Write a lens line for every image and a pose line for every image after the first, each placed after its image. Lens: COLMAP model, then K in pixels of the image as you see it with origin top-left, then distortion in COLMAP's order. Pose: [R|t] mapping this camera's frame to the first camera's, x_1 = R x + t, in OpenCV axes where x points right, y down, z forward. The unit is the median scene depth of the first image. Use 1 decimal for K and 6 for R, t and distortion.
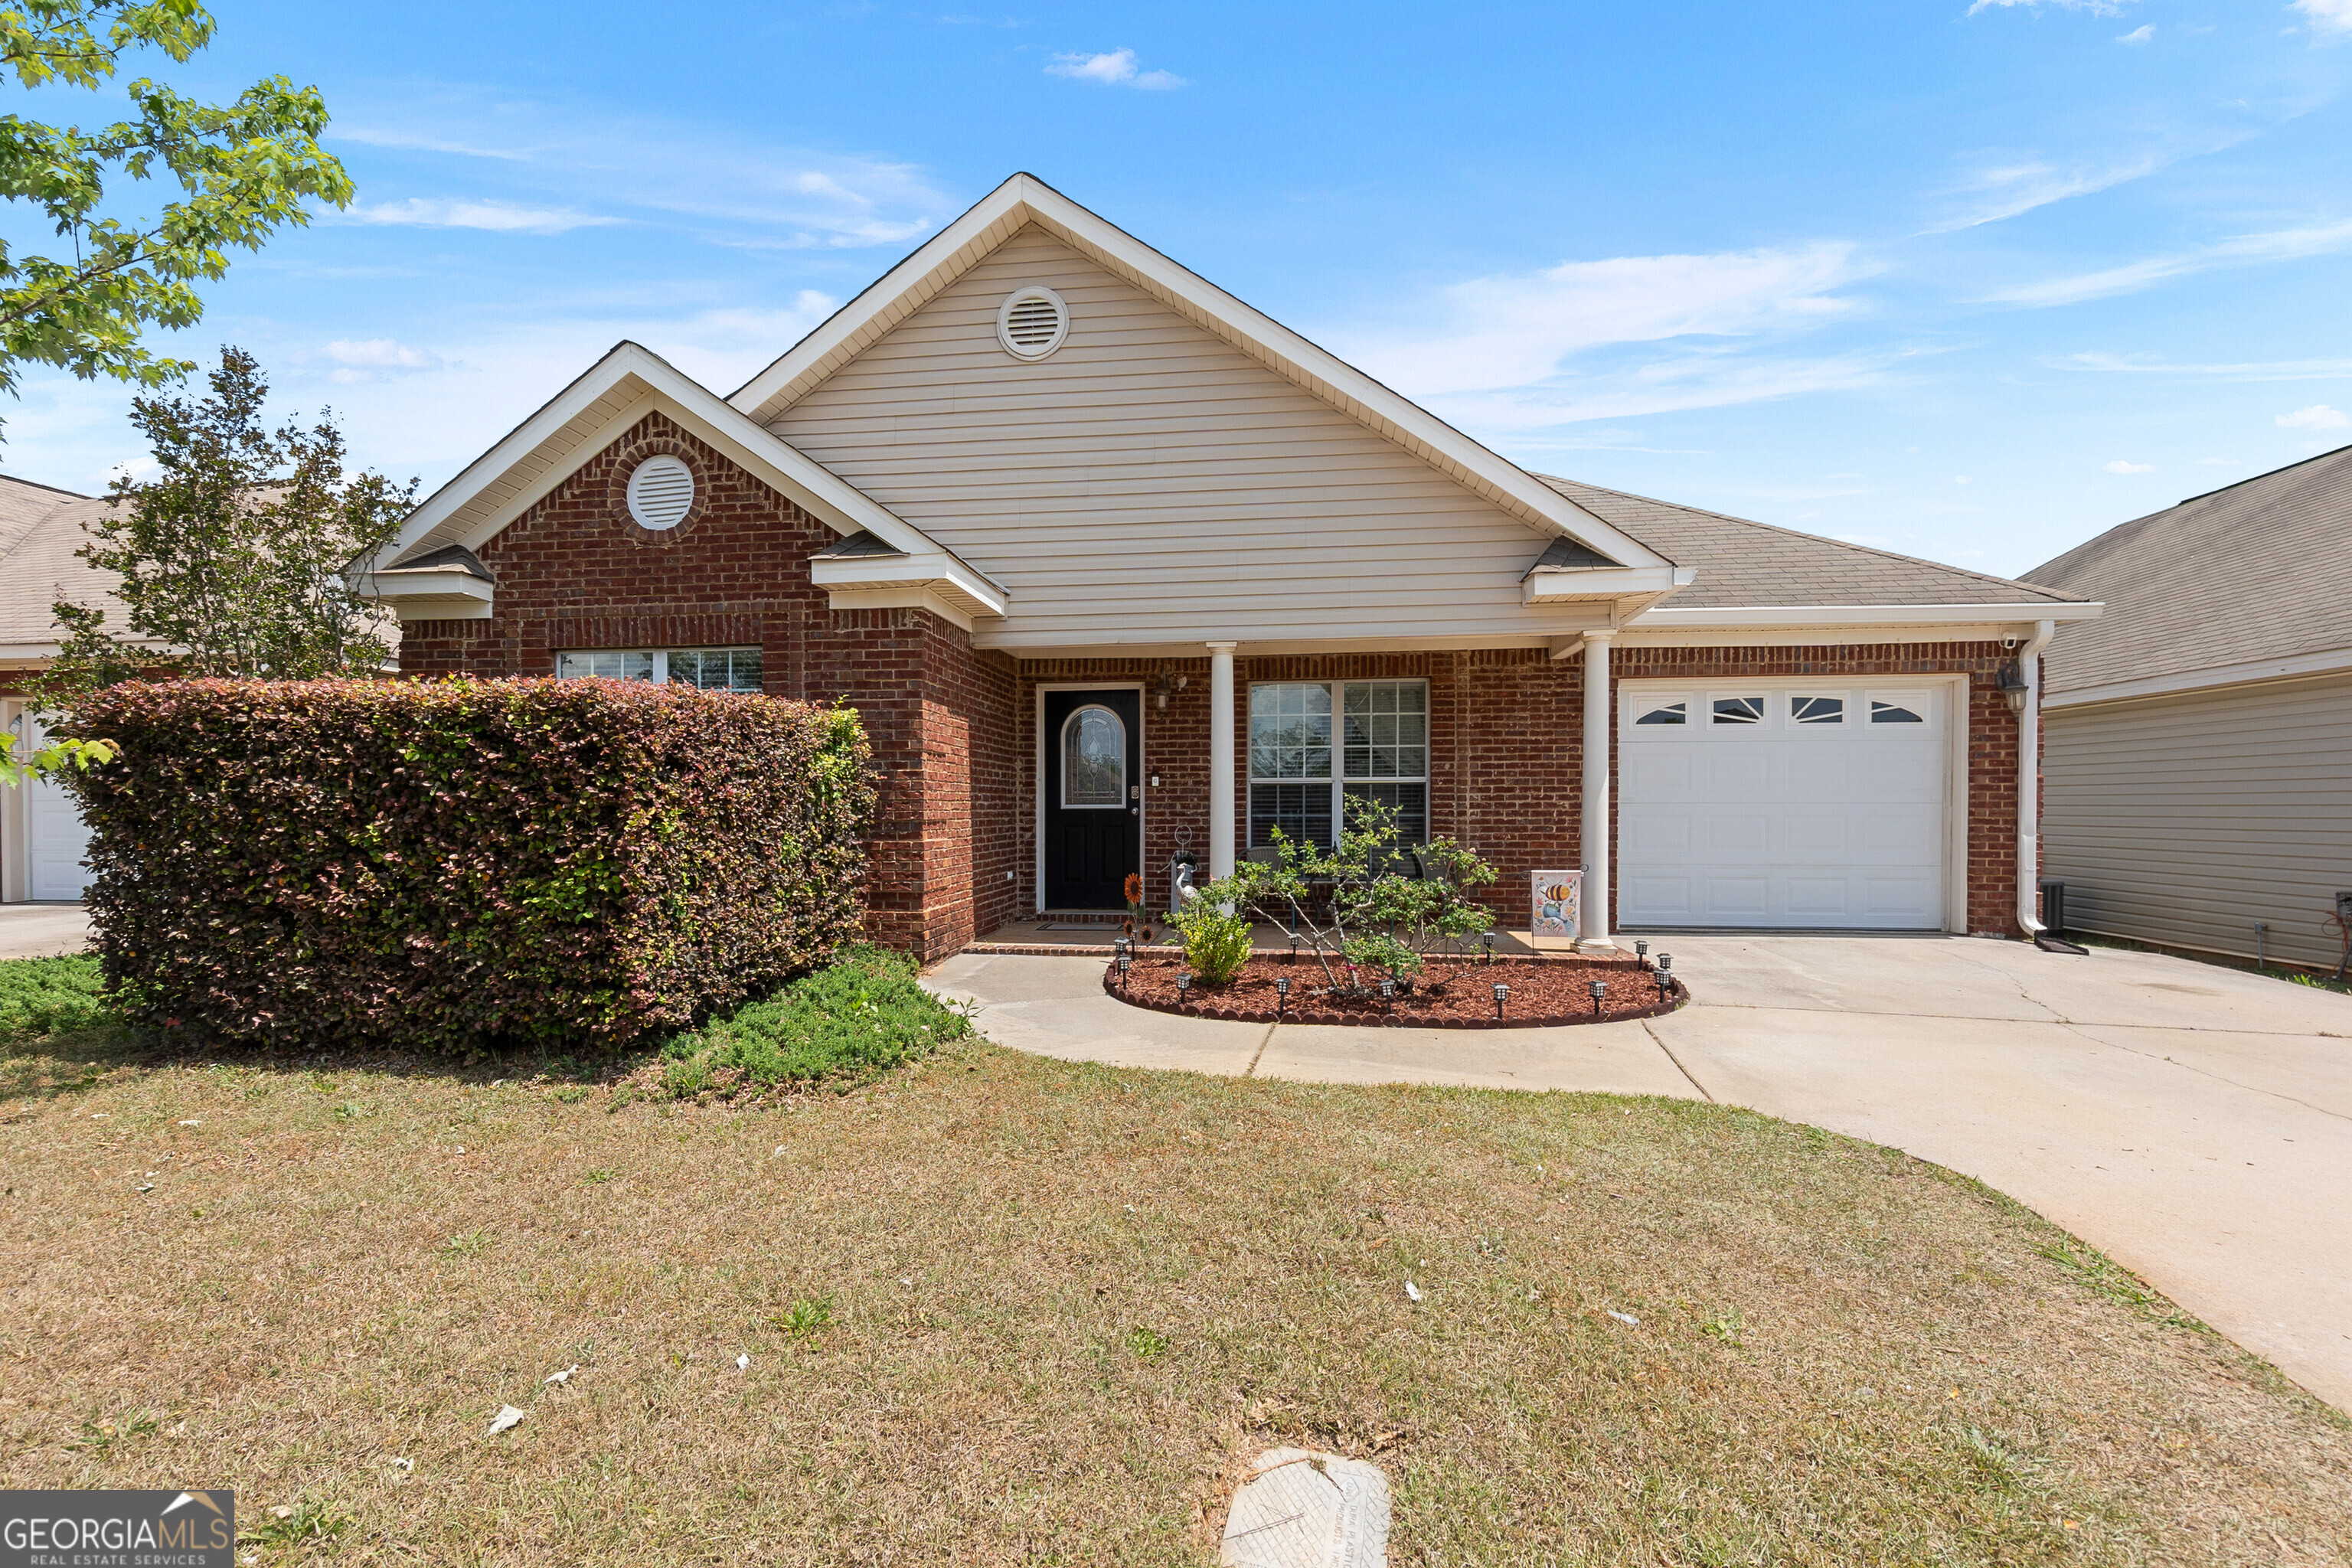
lens RADIAL K [[1039.1, 0, 1169.7], [0, 1039.1, 786.9], [0, 0, 1]] dist [0.001353, 0.001032]
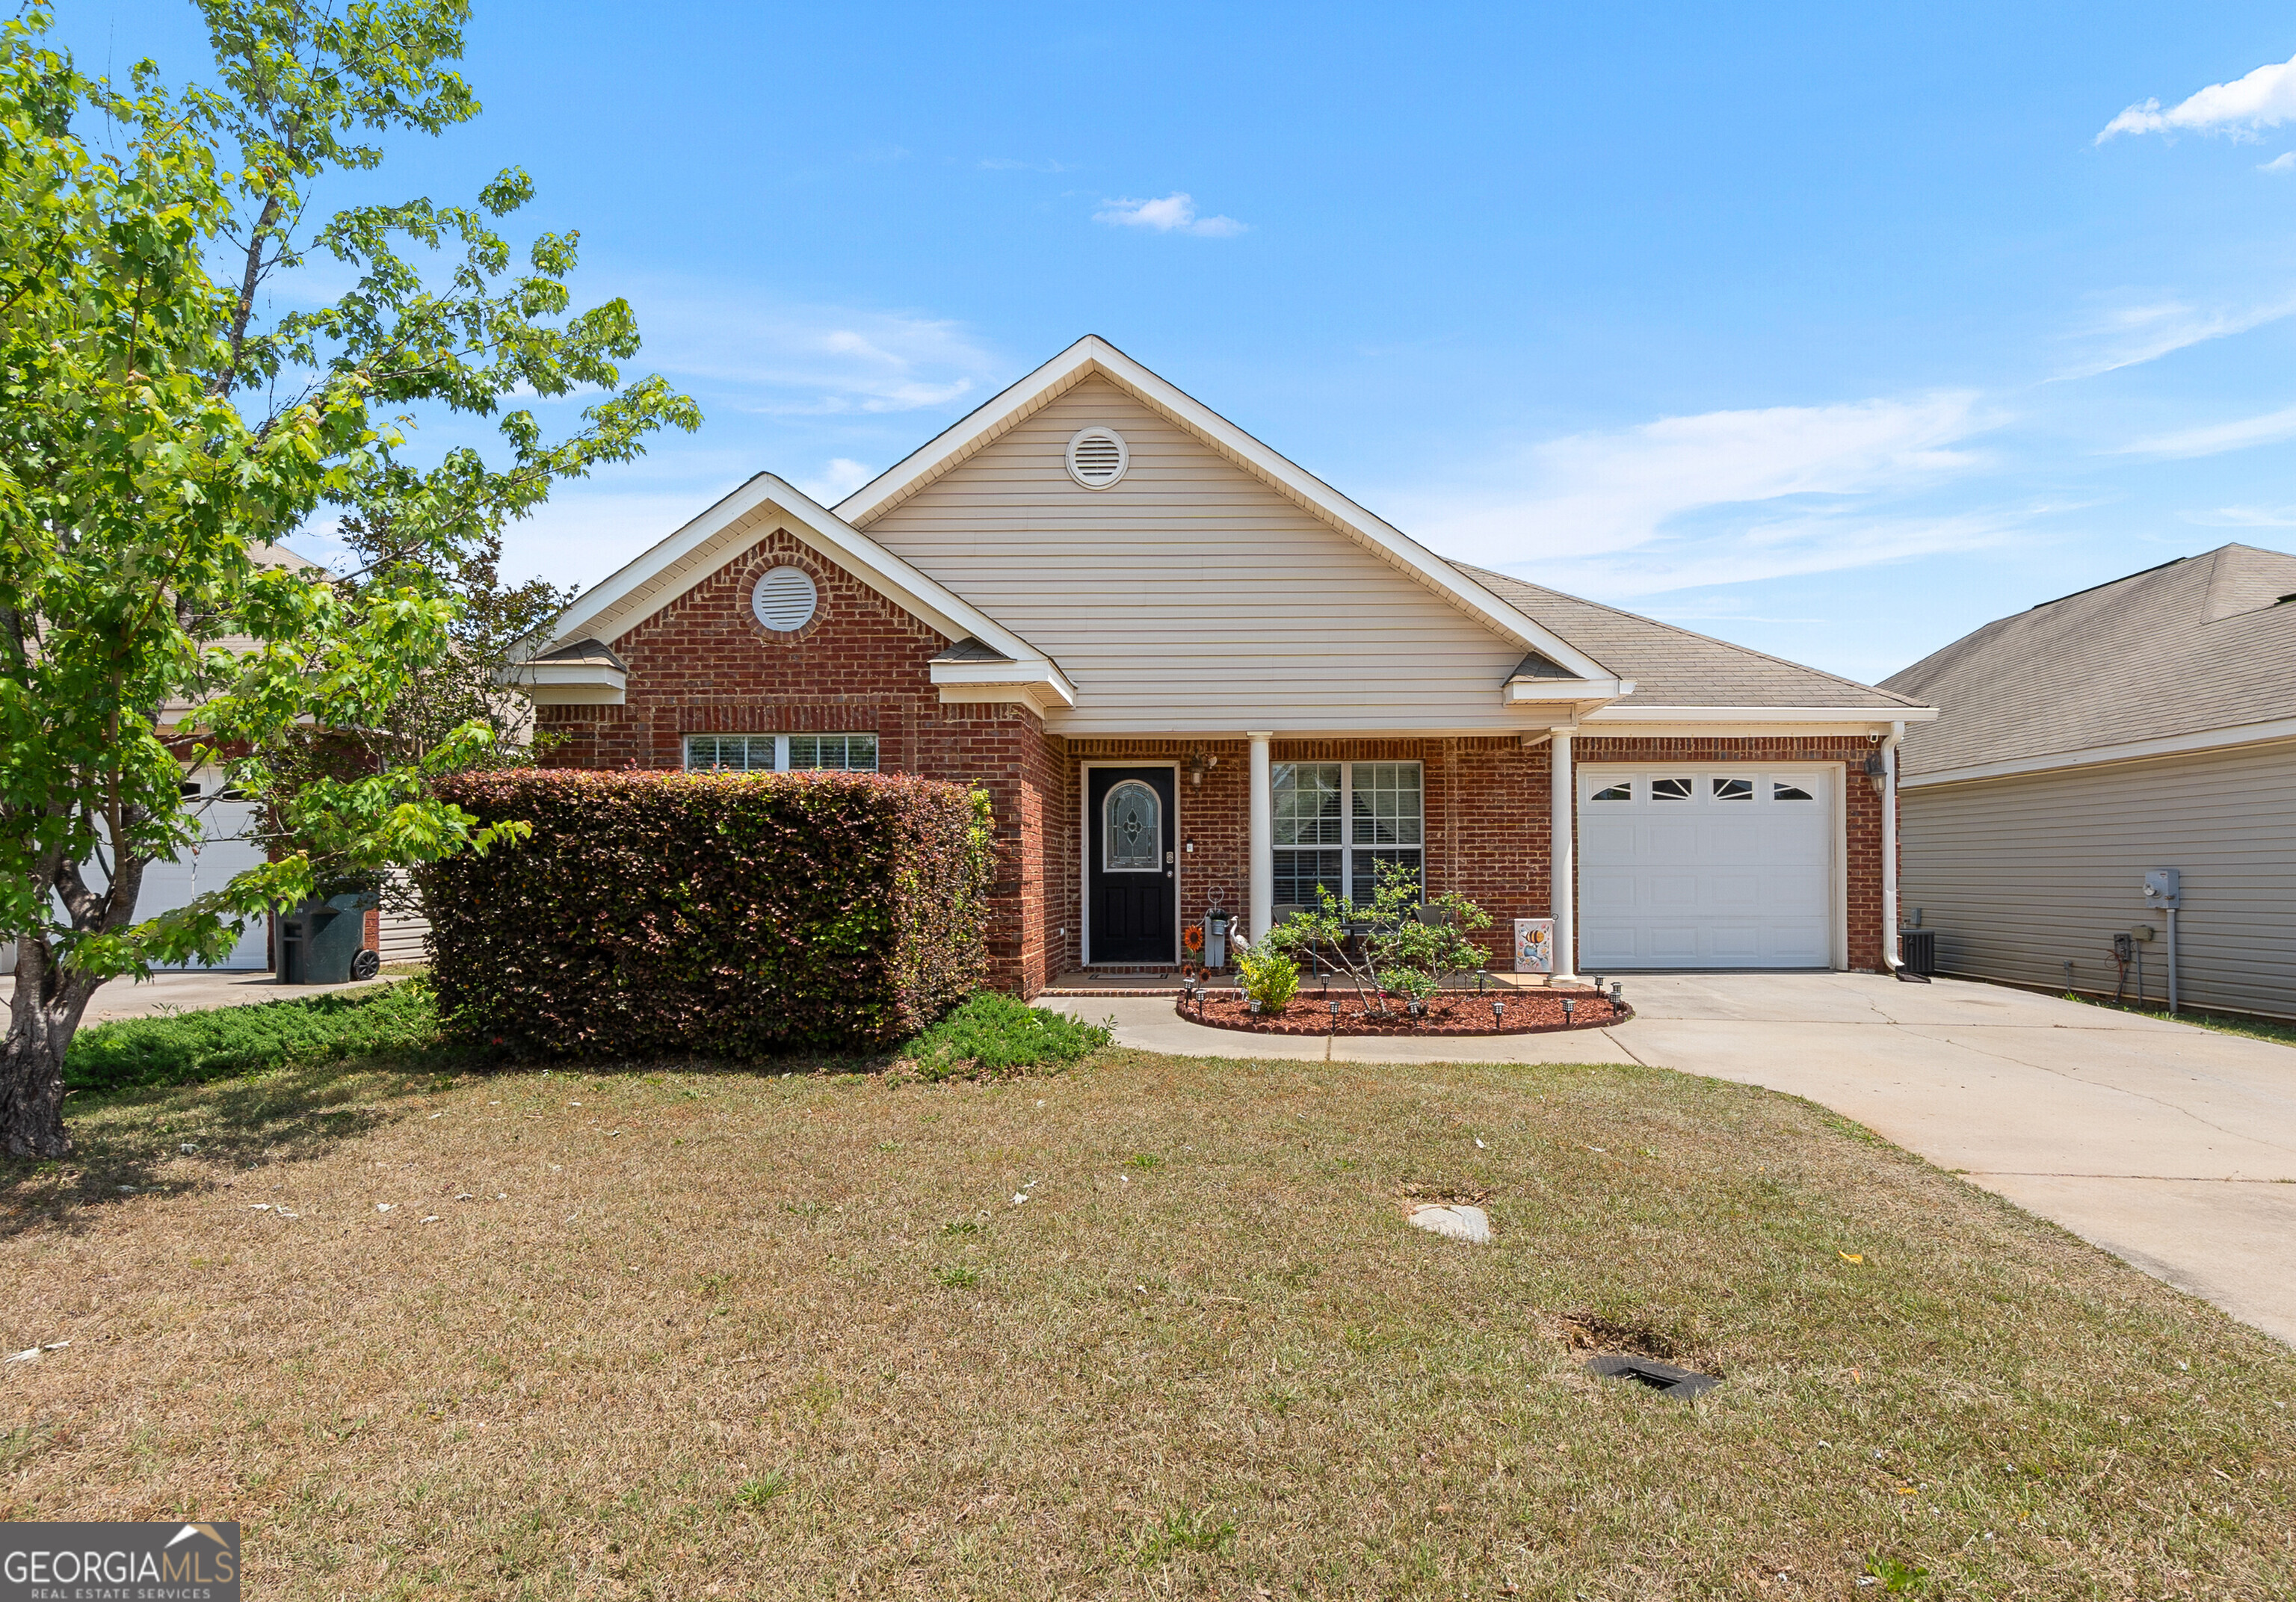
lens RADIAL K [[1127.3, 0, 1240.2], [0, 1127.3, 808.0], [0, 0, 1]] dist [0.004804, 0.000041]
pose [[0.992394, 0.003763, 0.123046, -0.138592], [0.001030, 0.999244, -0.038870, -0.001269], [-0.123099, 0.038701, 0.991639, -0.293062]]
